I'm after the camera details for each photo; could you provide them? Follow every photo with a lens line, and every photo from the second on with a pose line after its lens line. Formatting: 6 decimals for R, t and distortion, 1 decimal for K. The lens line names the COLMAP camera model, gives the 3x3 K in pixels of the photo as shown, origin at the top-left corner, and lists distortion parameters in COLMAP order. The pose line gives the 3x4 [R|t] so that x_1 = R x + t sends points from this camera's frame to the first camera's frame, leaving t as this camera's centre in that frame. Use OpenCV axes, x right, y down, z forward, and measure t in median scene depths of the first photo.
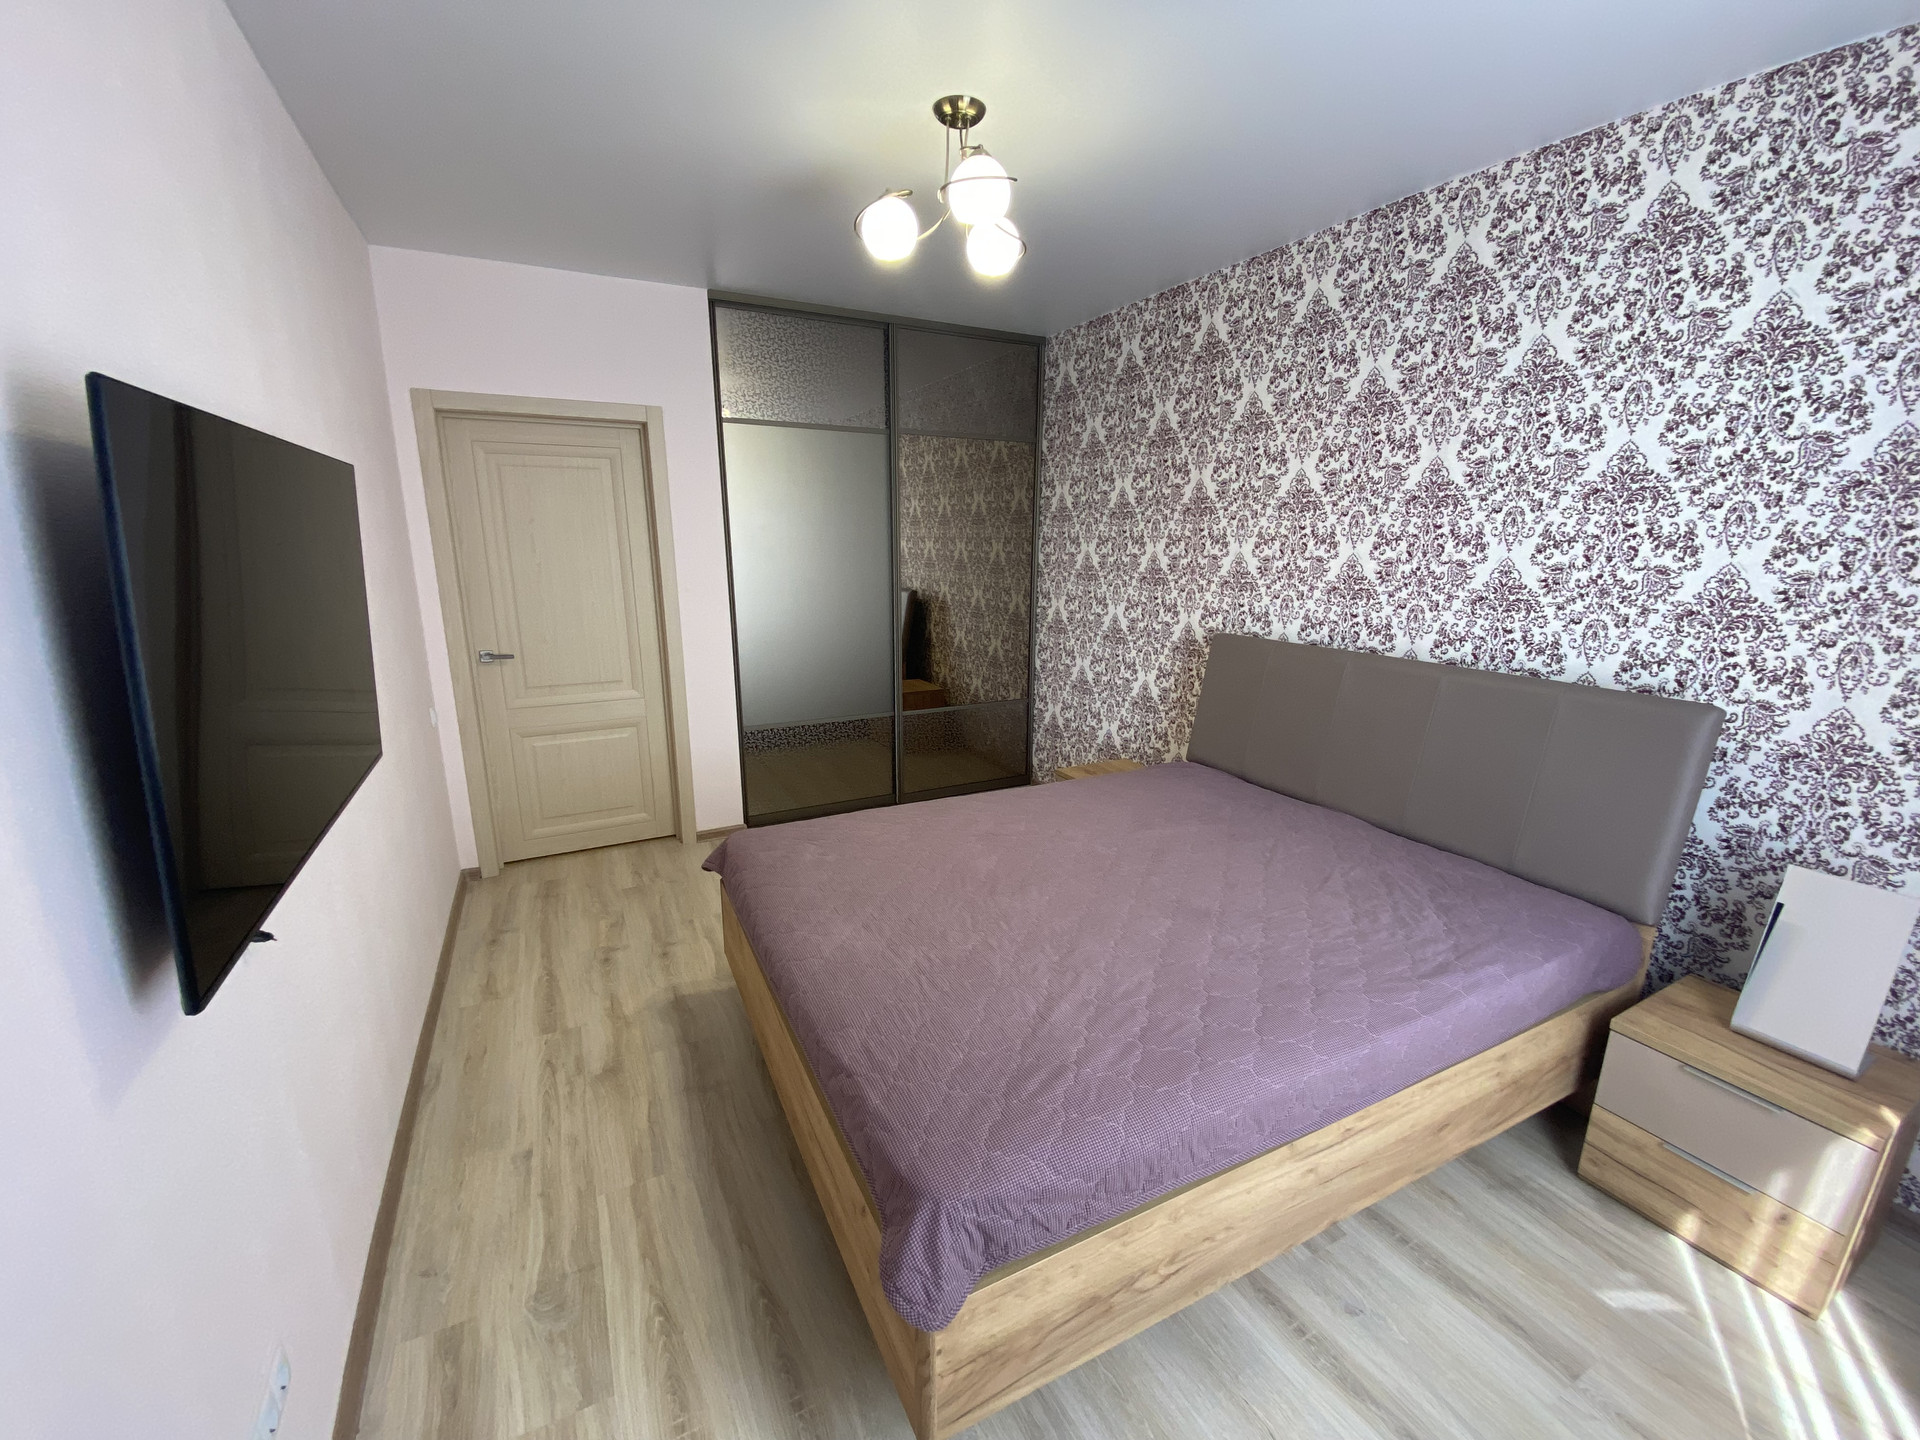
lens RADIAL K [[777.1, 0, 949.8], [0, 777.1, 721.8], [0, 0, 1]] dist [0.016777, -0.020854]
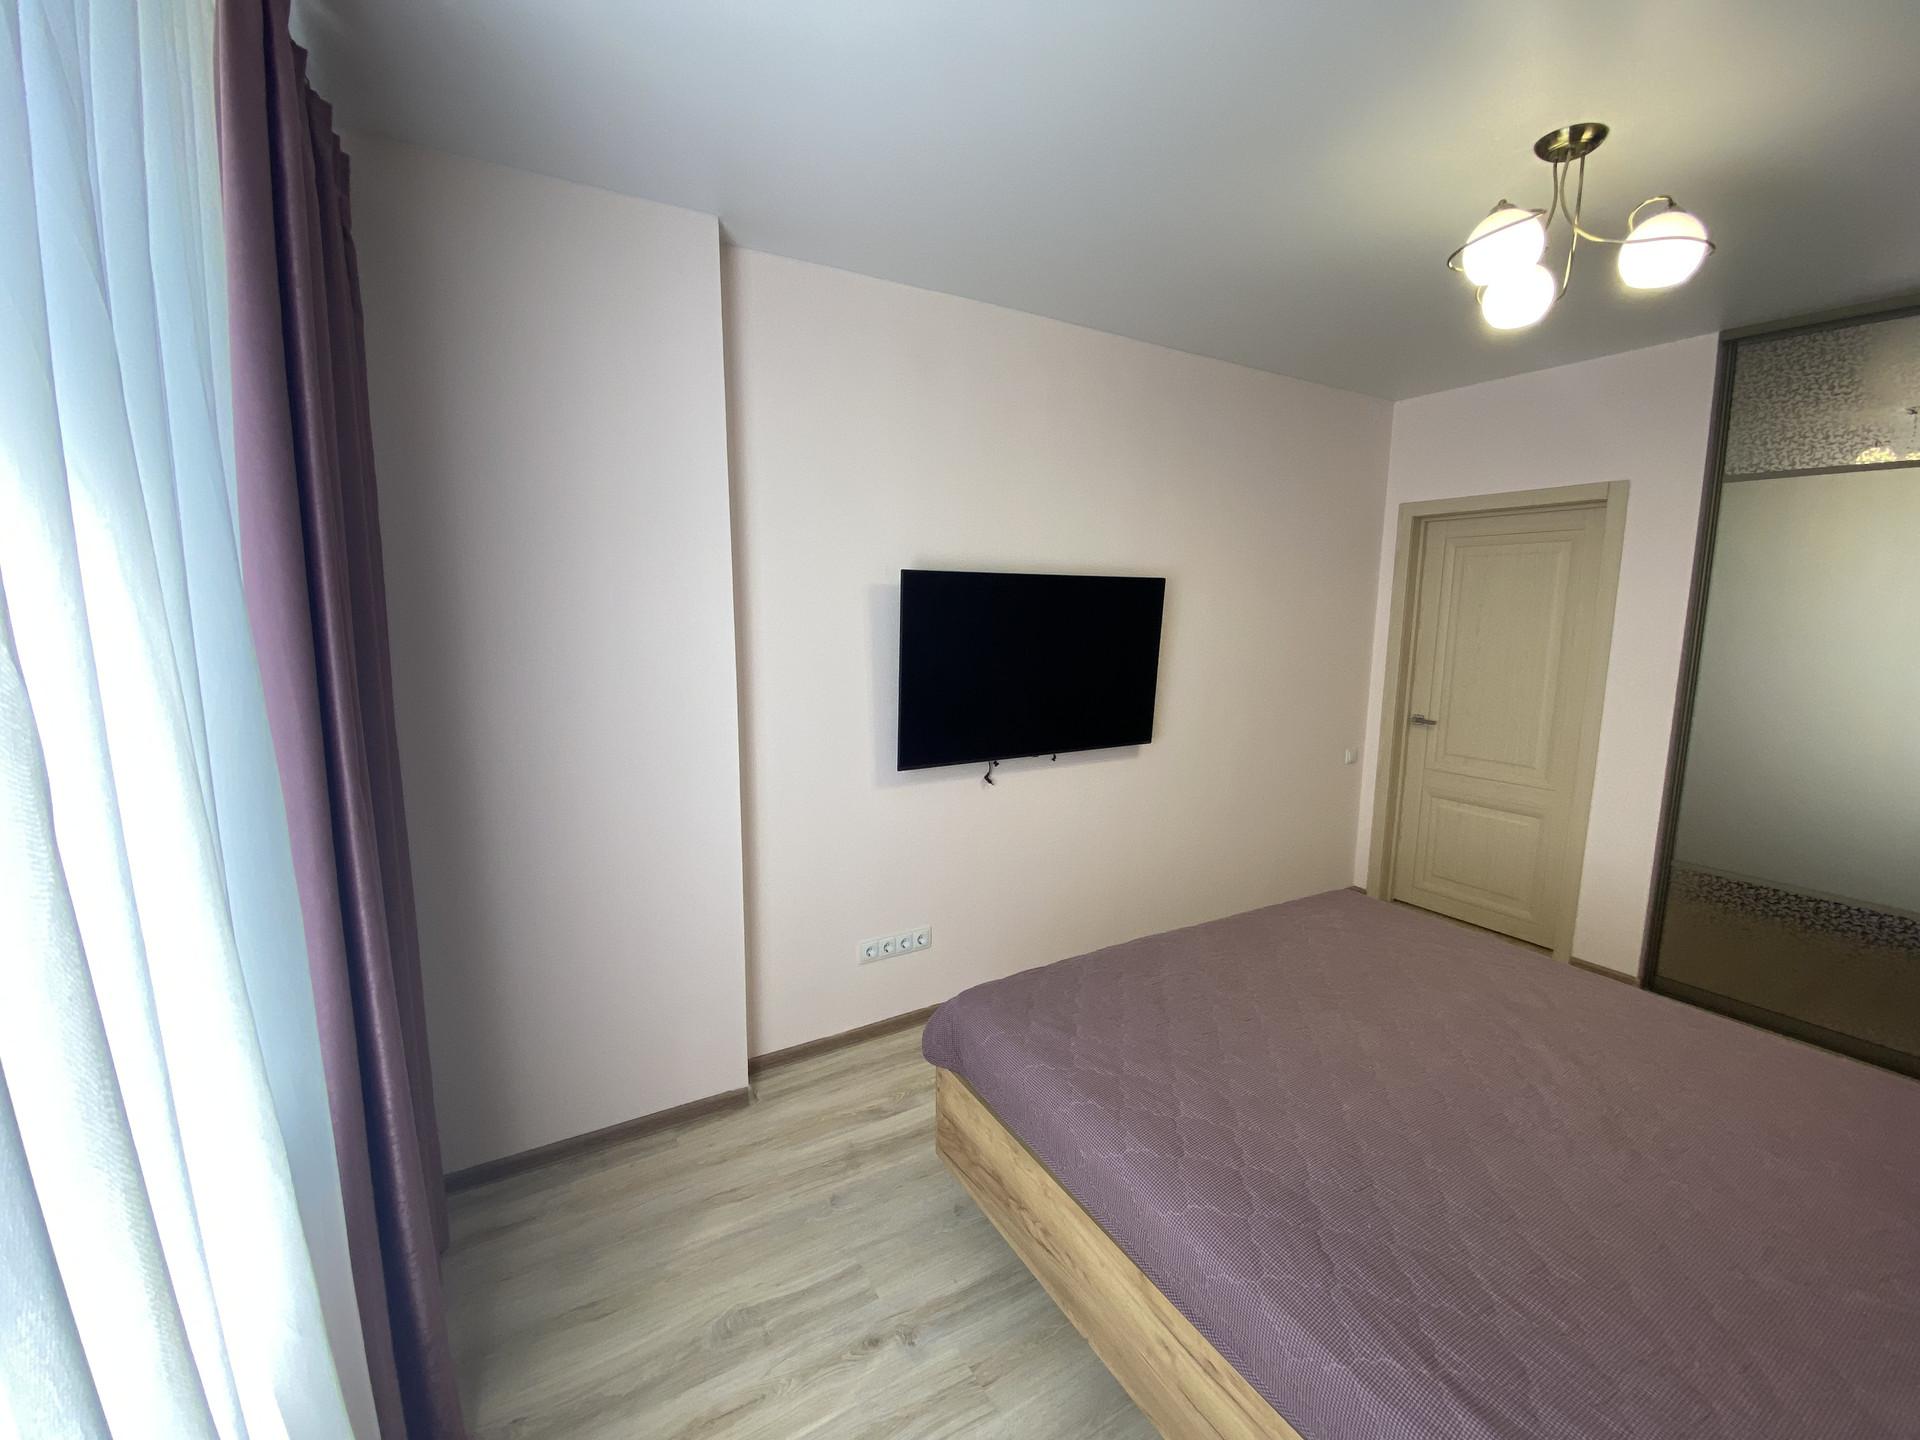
lens RADIAL K [[777.1, 0, 949.8], [0, 777.1, 721.8], [0, 0, 1]] dist [0.016777, -0.020854]
pose [[0.045591, 0.136878, -0.989538, 0.763194], [-0.238792, 0.963344, 0.122253, -0.081540], [0.970000, 0.230720, 0.076605, 0.336910]]
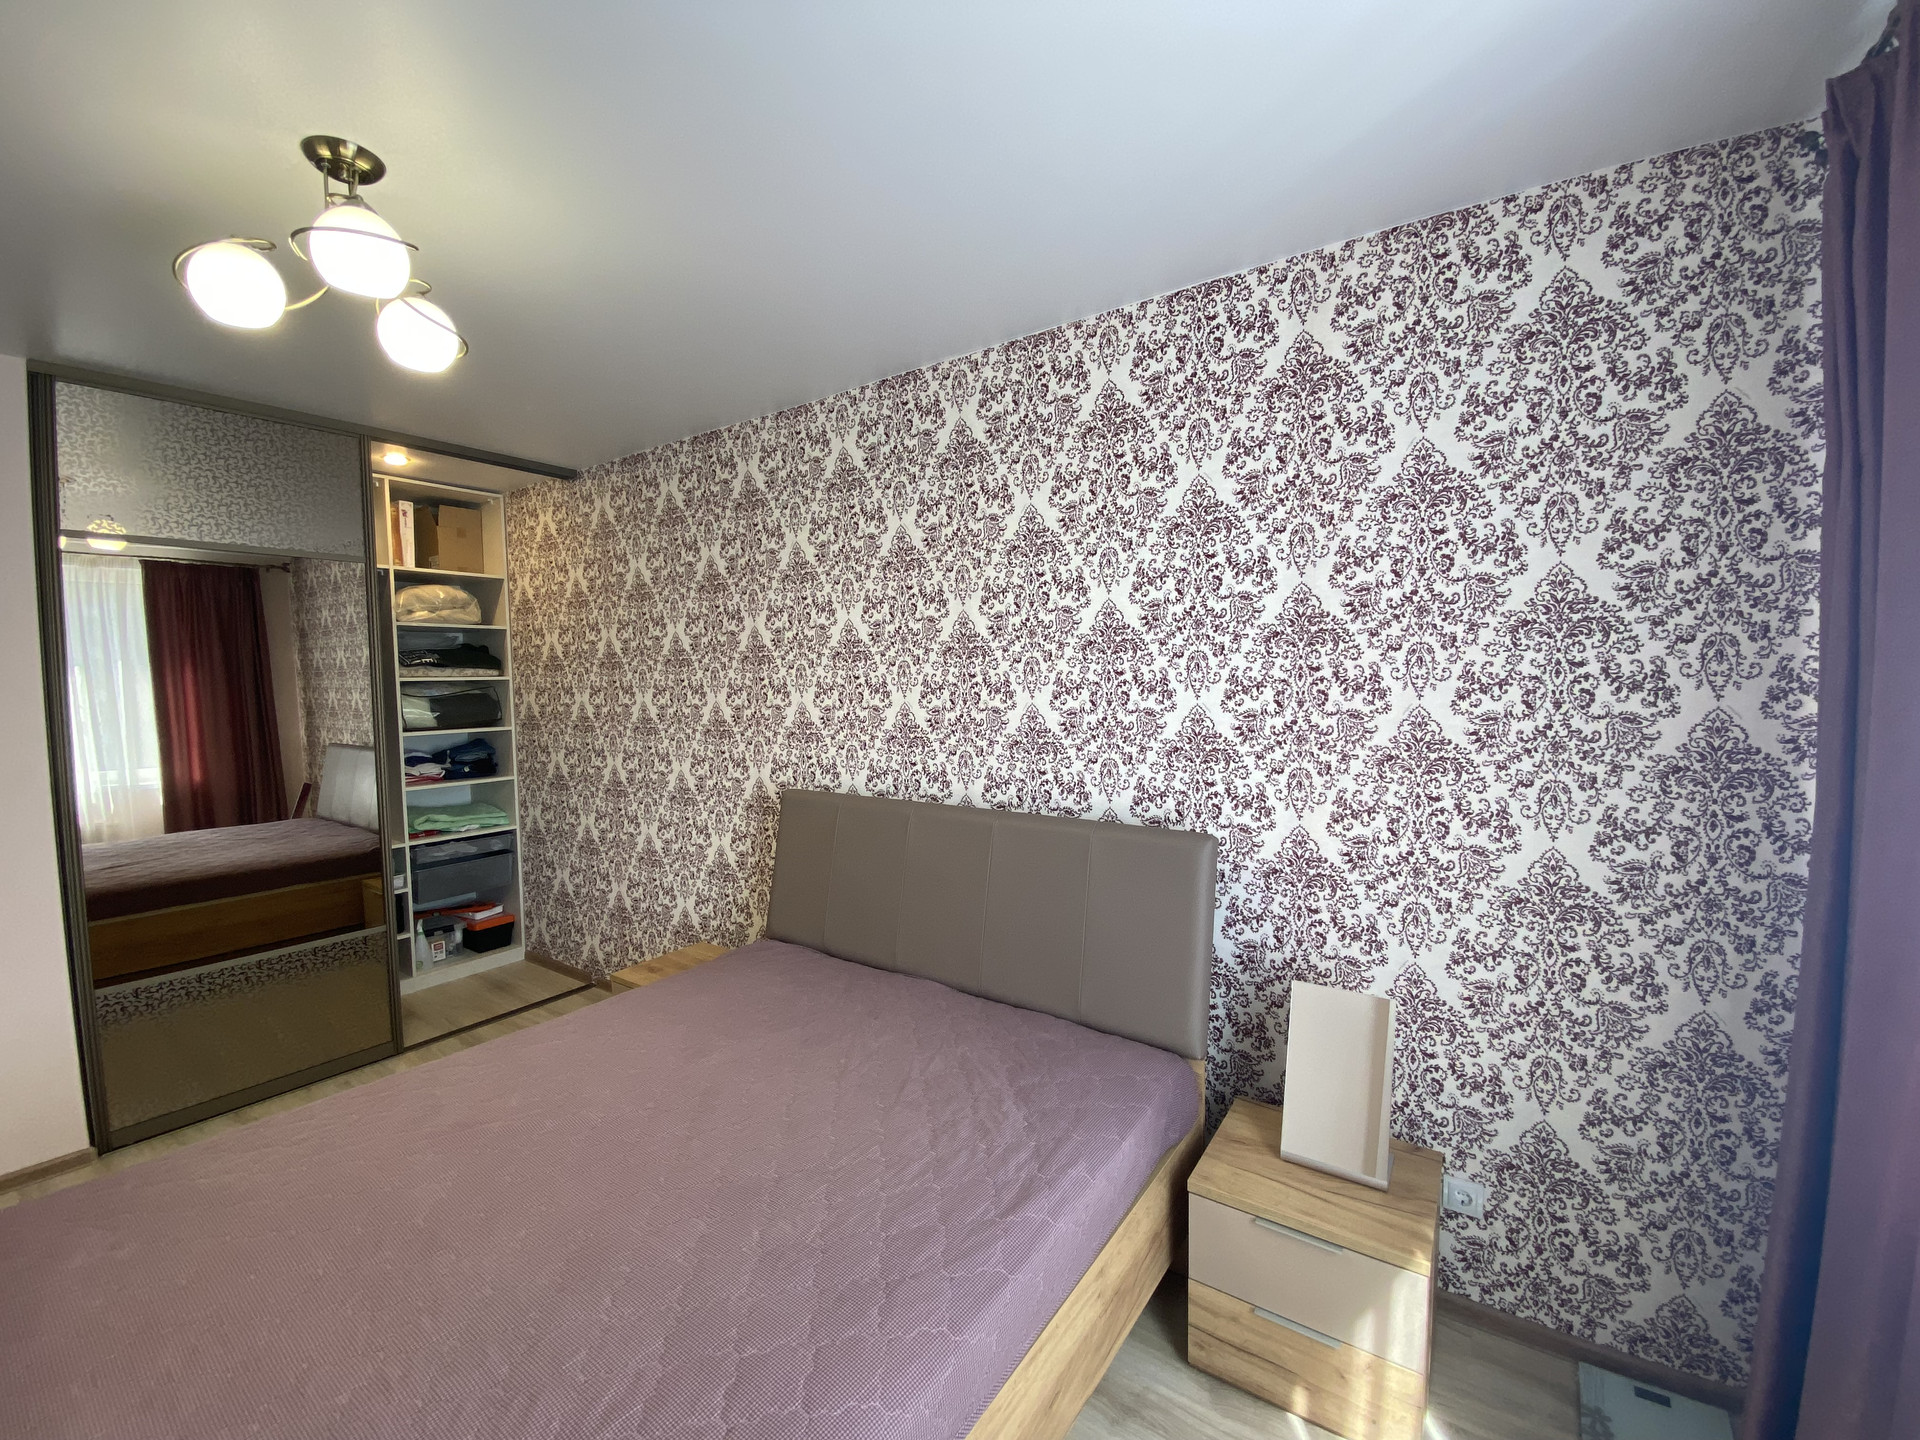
lens RADIAL K [[772.4, 0, 951.4], [0, 772.4, 717.4], [0, 0, 1]] dist [0.043108, -0.033235]
pose [[0.884727, -0.040395, 0.464356, 0.135337], [0.124063, 0.980709, -0.151060, -0.049188], [-0.449296, 0.191256, 0.872671, 0.144528]]
